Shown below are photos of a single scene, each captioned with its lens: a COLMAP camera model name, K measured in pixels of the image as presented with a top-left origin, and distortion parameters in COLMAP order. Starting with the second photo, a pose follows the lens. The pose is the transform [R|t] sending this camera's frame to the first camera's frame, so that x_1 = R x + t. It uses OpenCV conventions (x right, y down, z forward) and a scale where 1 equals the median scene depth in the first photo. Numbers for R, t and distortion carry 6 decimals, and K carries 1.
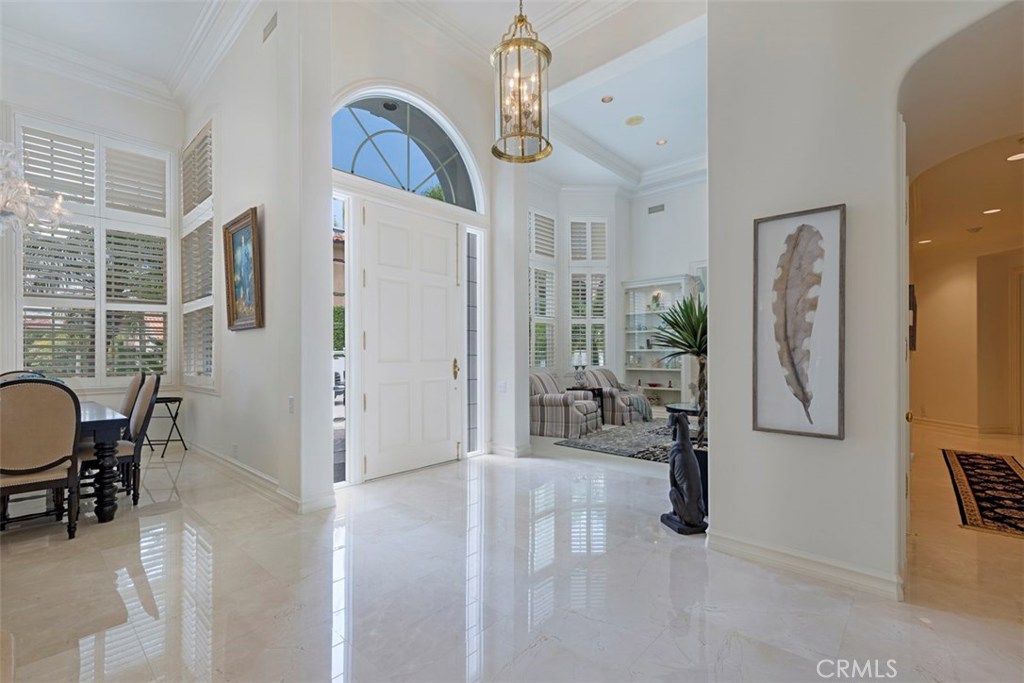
lens RADIAL K [[451.4, 0, 512.5], [0, 451.4, 351.8], [0, 0, 1]] dist [-0.004402, 0.000309]
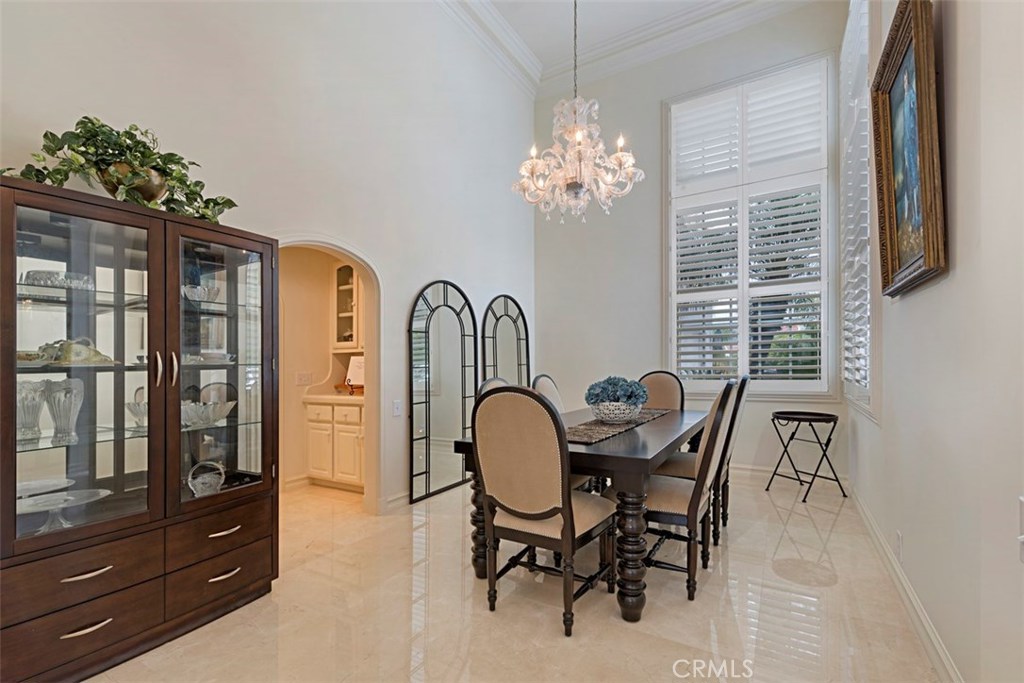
lens RADIAL K [[451.4, 0, 512.1], [0, 451.4, 348.3], [0, 0, 1]] dist [-0.004402, 0.000309]
pose [[0.198540, 0.007271, -0.980066, -0.196798], [-0.002186, 0.999973, 0.006976, 0.000539], [0.980090, 0.000757, 0.198551, 0.424673]]
